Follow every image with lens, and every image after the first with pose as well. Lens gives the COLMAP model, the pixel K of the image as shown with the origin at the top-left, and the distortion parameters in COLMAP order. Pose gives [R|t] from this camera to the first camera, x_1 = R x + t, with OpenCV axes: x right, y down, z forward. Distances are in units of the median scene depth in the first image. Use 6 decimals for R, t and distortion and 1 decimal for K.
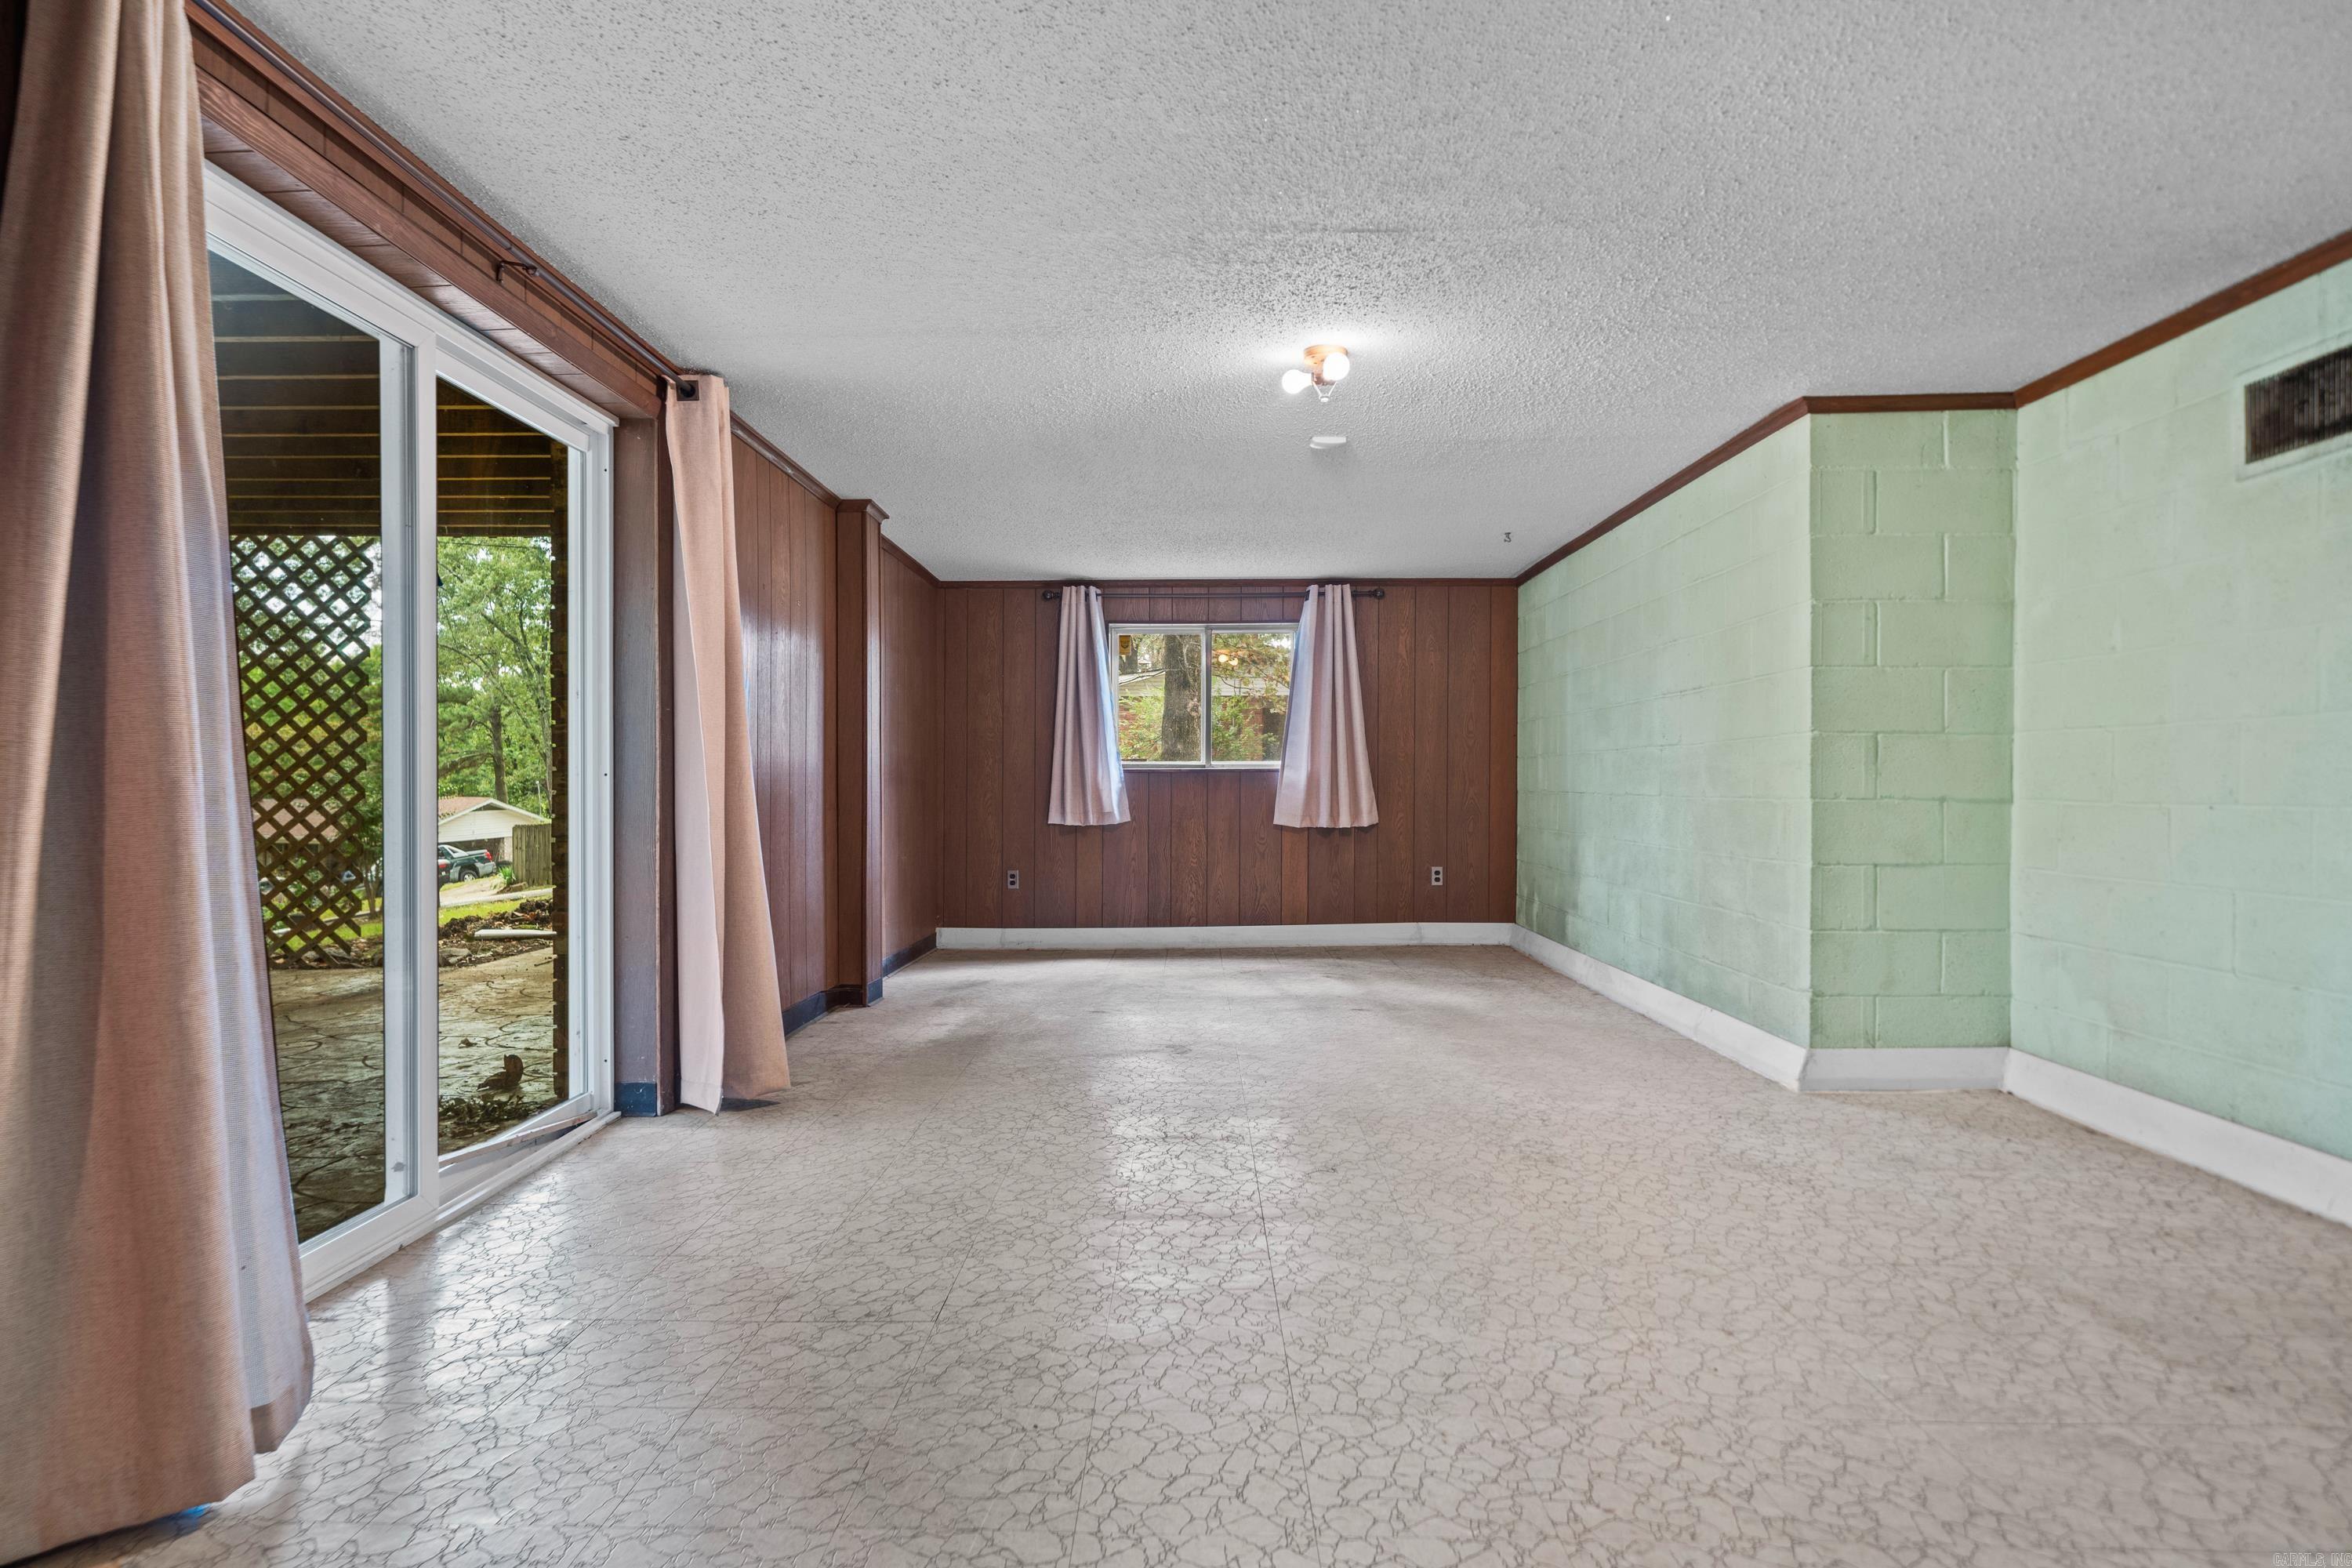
lens RADIAL K [[1227.0, 0, 1176.0], [0, 1227.0, 784.0], [0, 0, 1]] dist [0.003986, -0.000329]
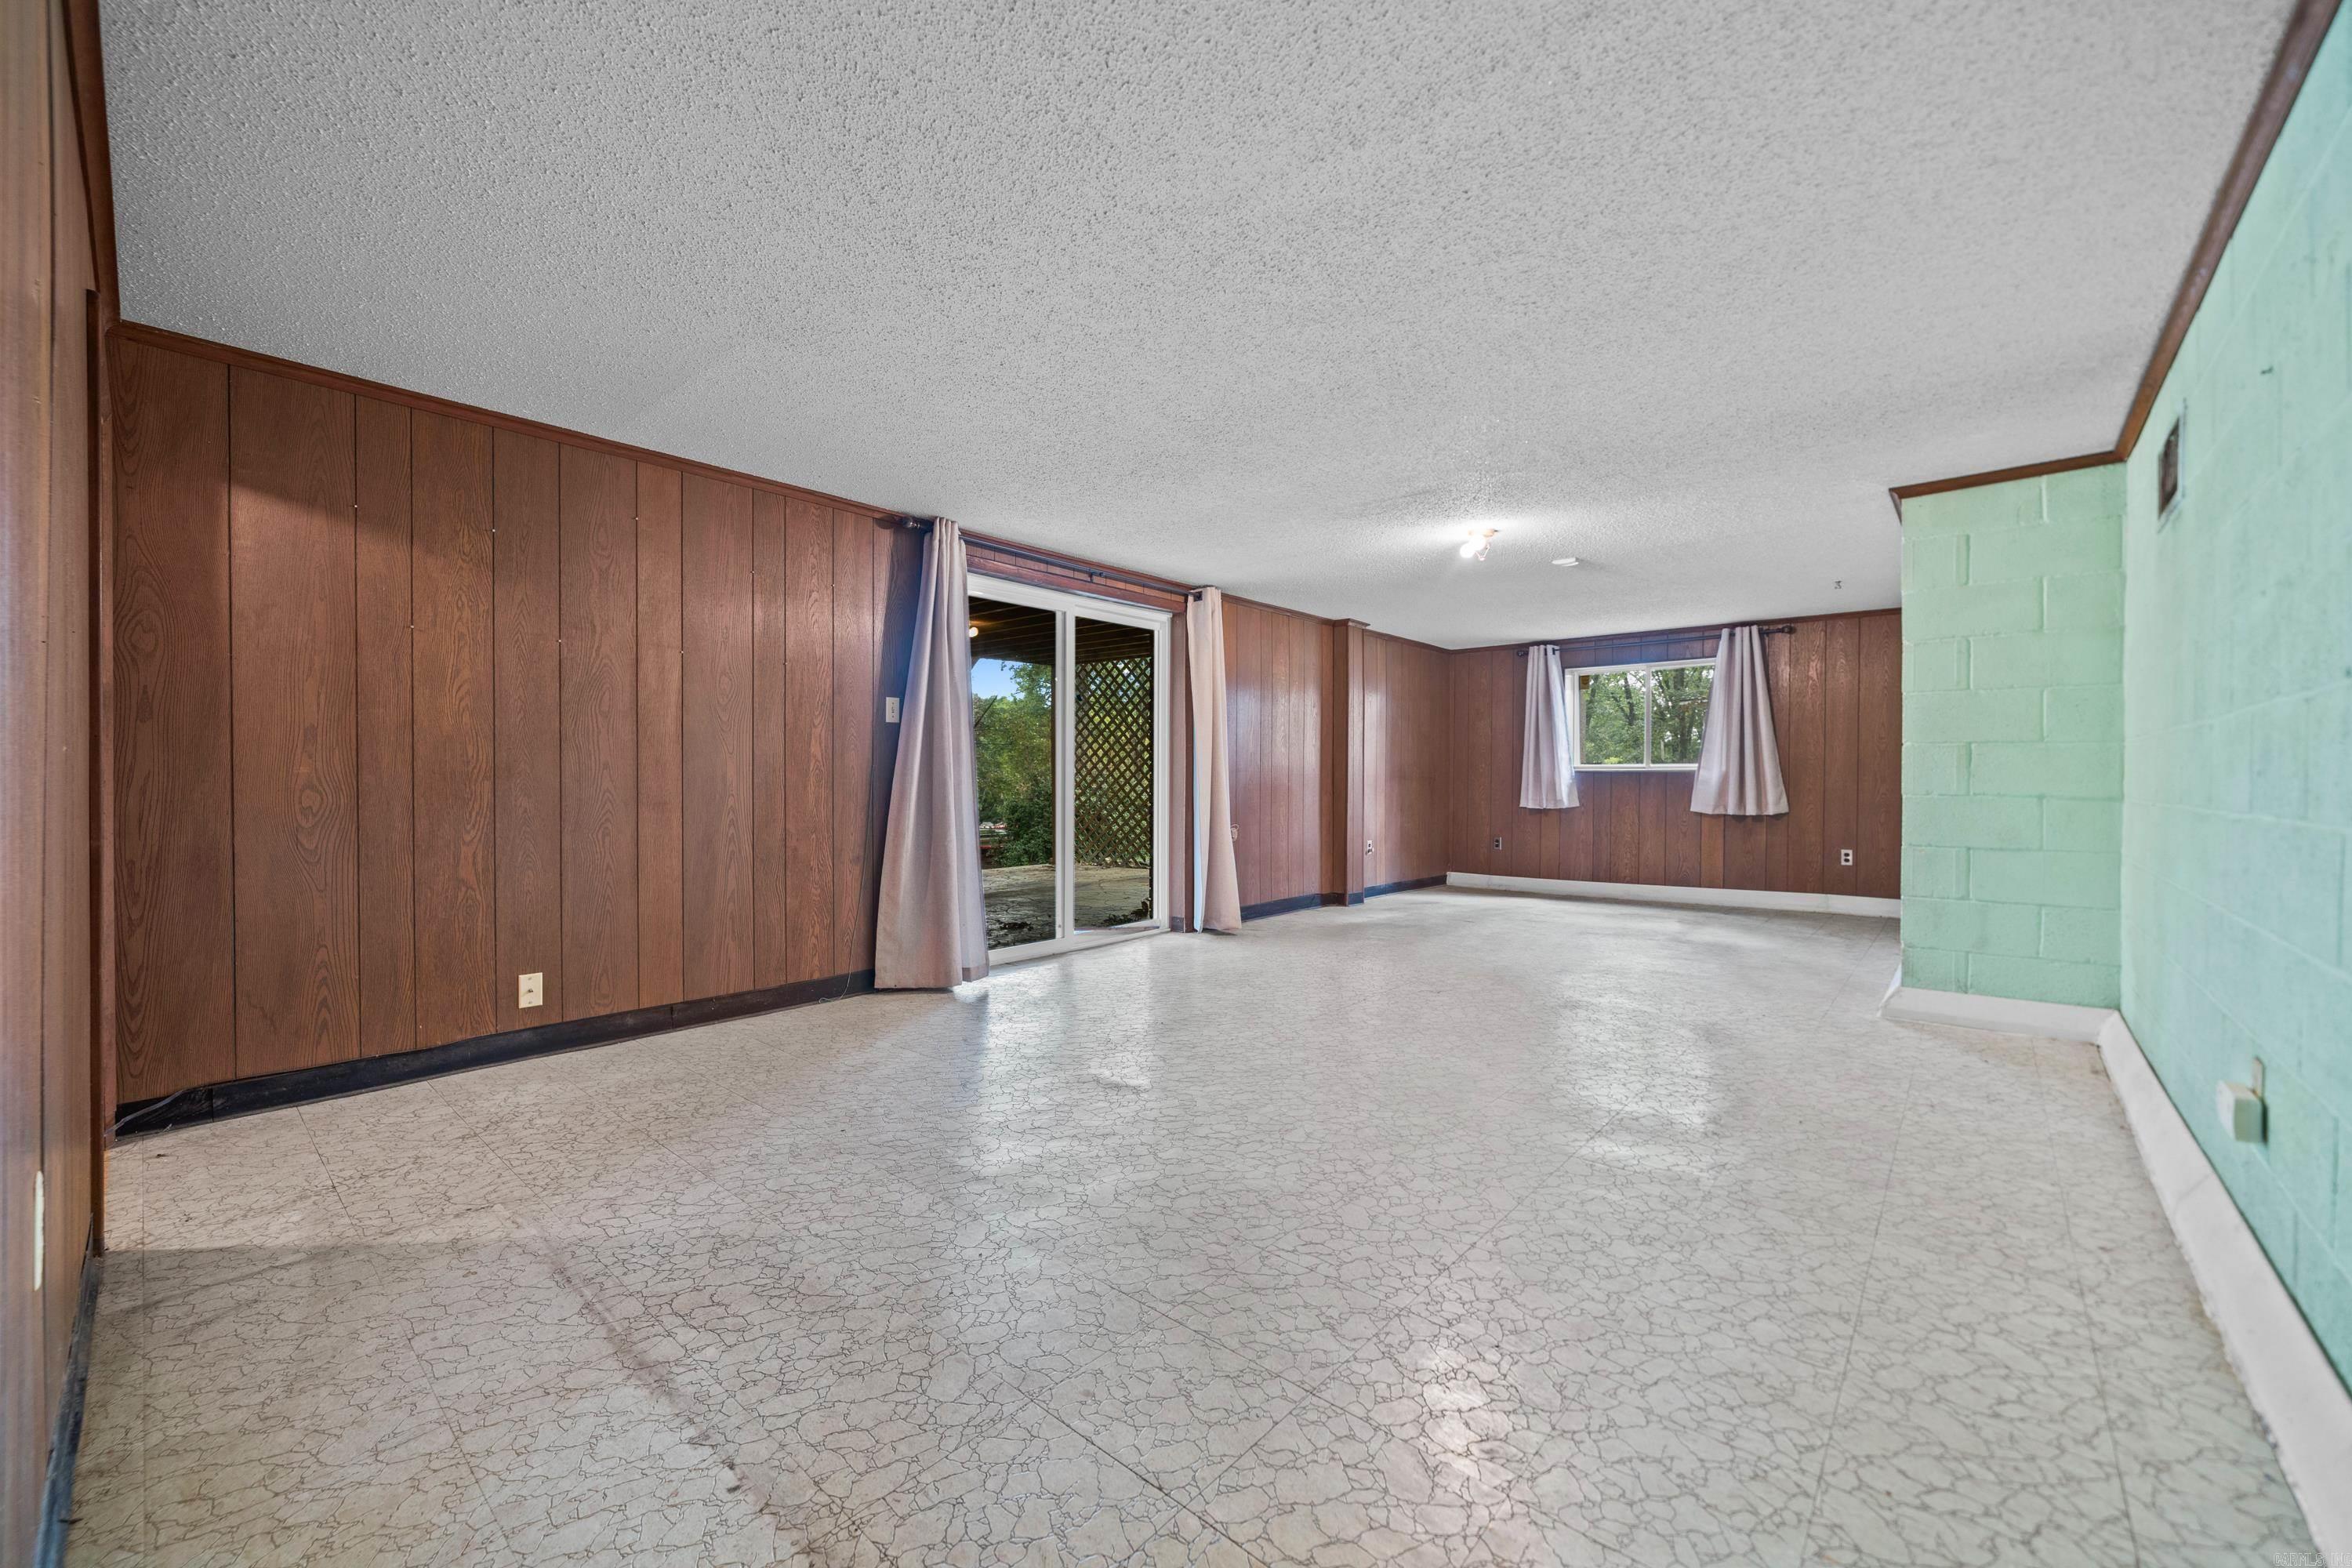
lens RADIAL K [[916.7, 0, 1176.0], [0, 916.7, 784.0], [0, 0, 1]] dist [-0.000258, 0.000372]
pose [[0.772461, 0.006677, -0.635027, 0.295660], [-0.003062, 0.999972, 0.006790, -0.001868], [0.635055, -0.003301, 0.772460, -0.130162]]
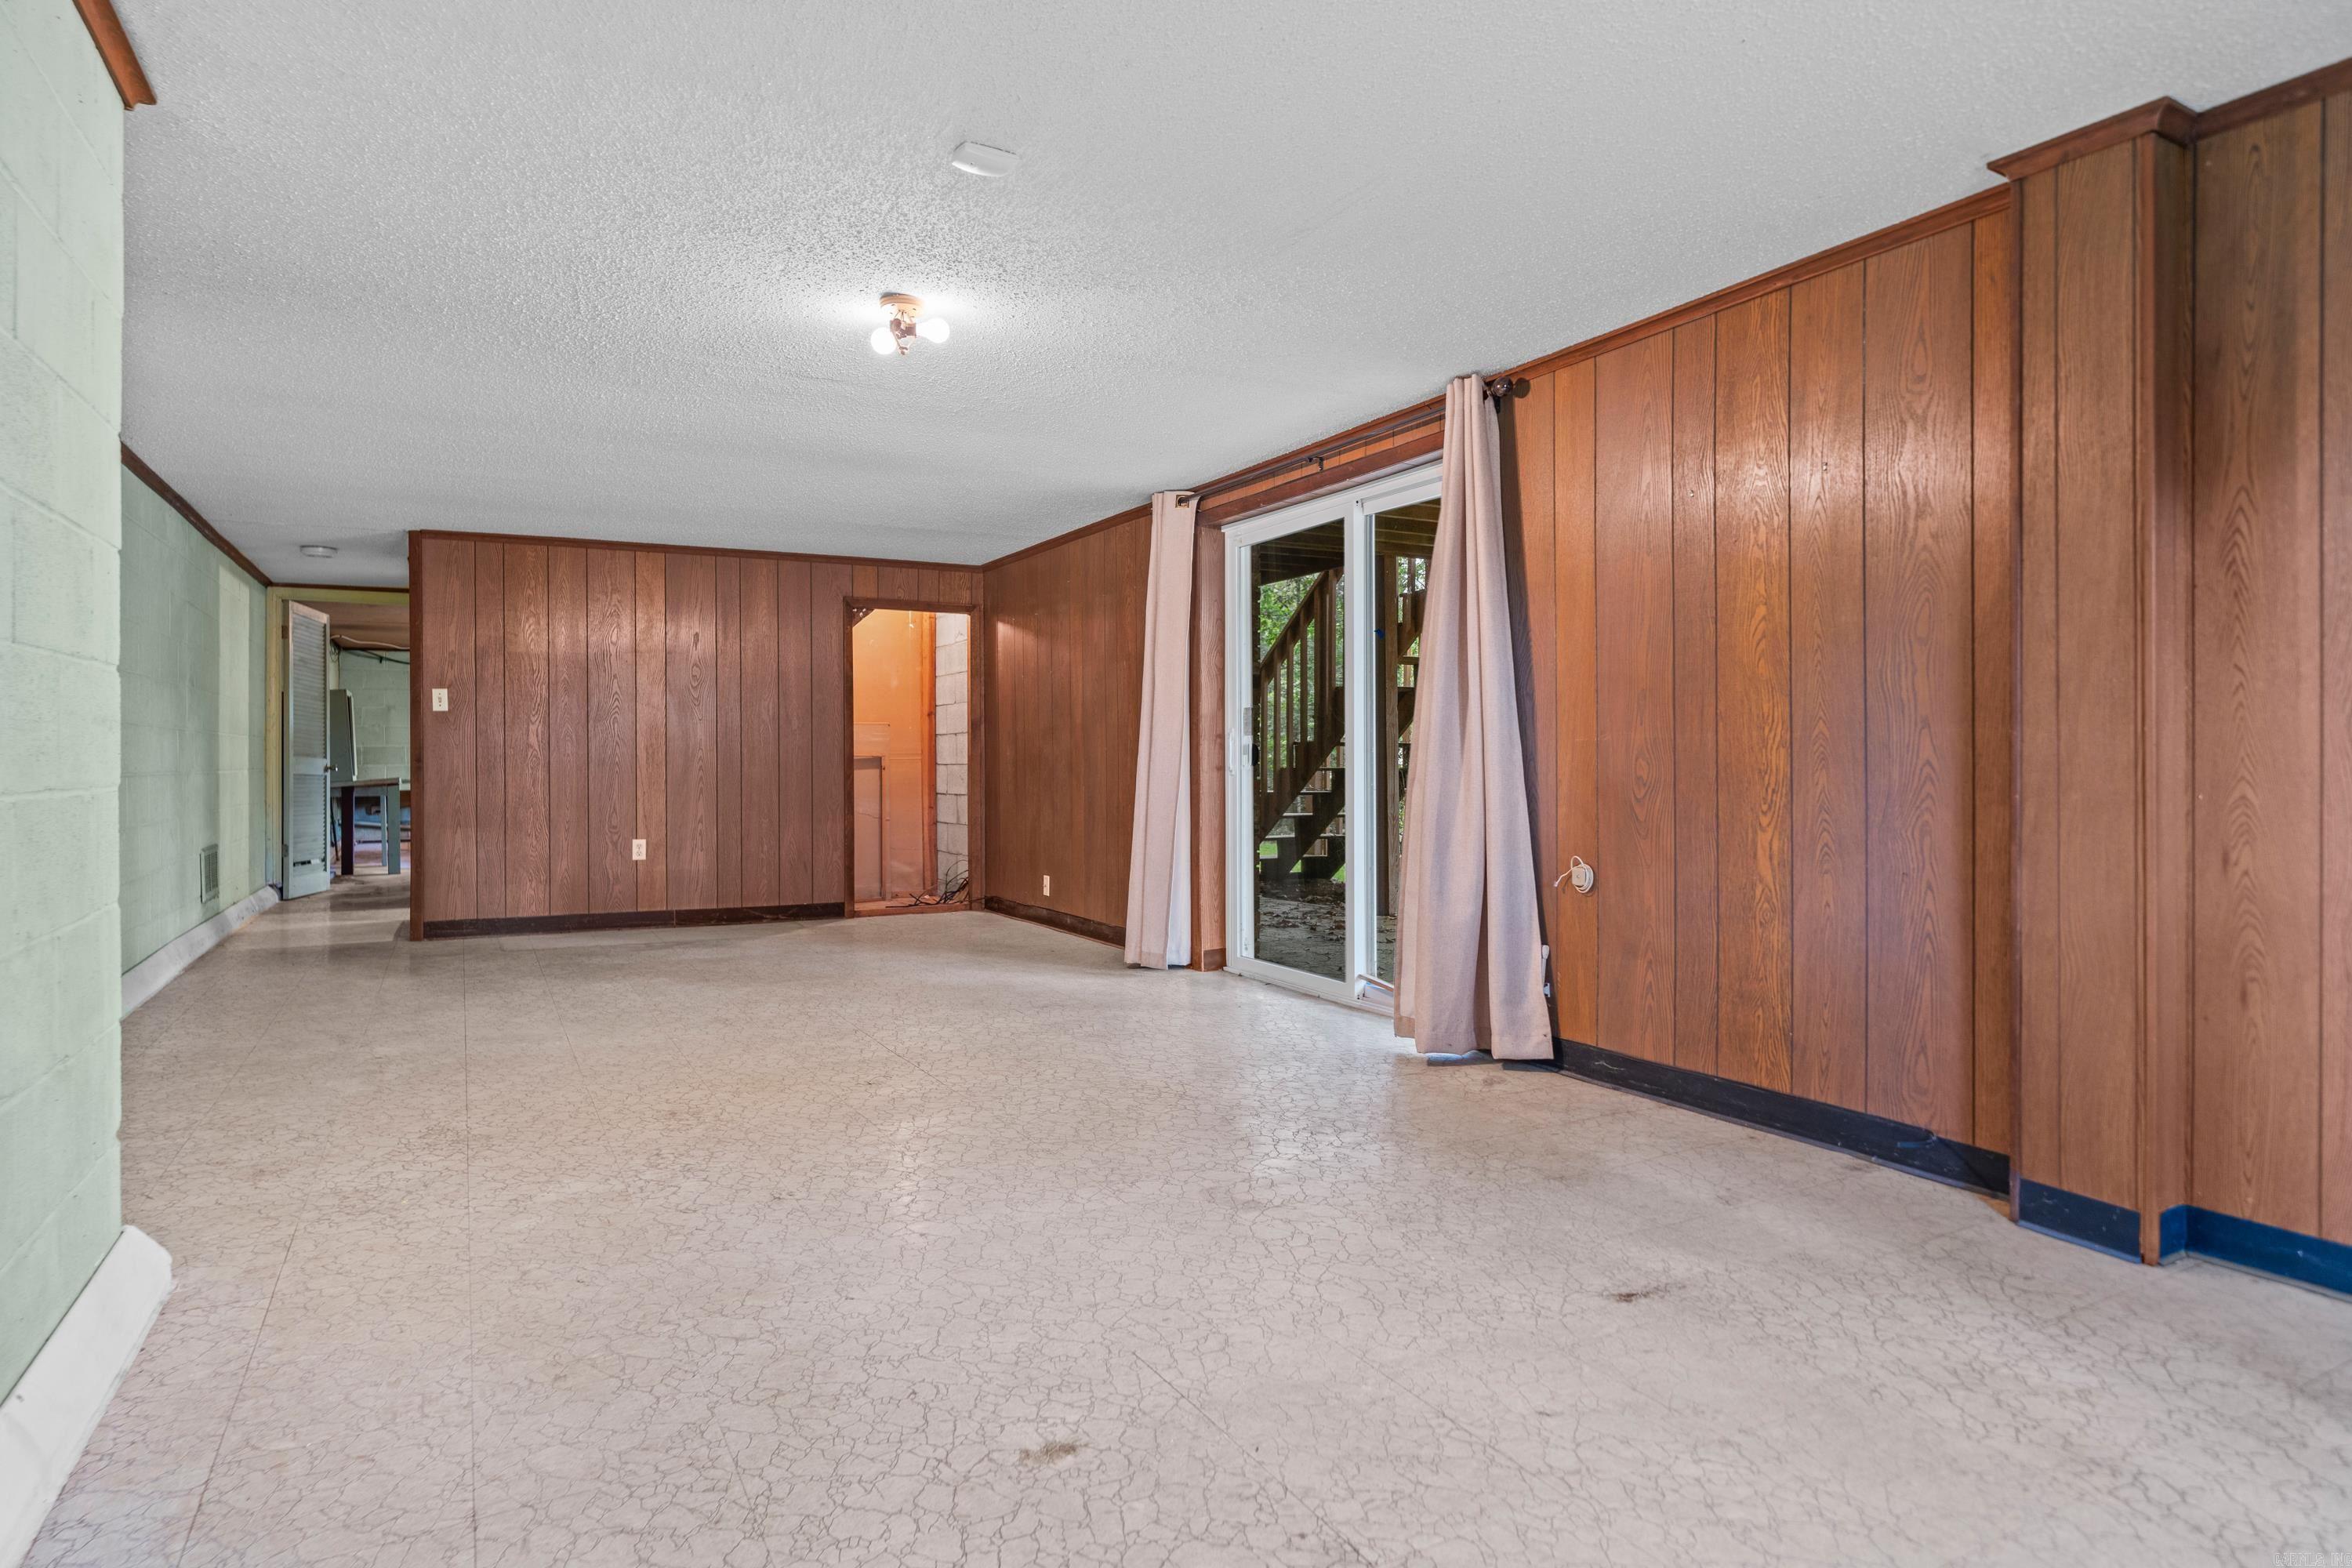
lens RADIAL K [[1316.0, 0, 1177.4], [0, 1316.0, 760.2], [0, 0, 1]] dist [0.000362, 0.000080]
pose [[-0.863772, 0.004781, -0.503860, 0.215413], [0.002883, 0.999986, 0.004547, -0.000877], [0.503875, 0.002475, -0.863773, 0.948915]]
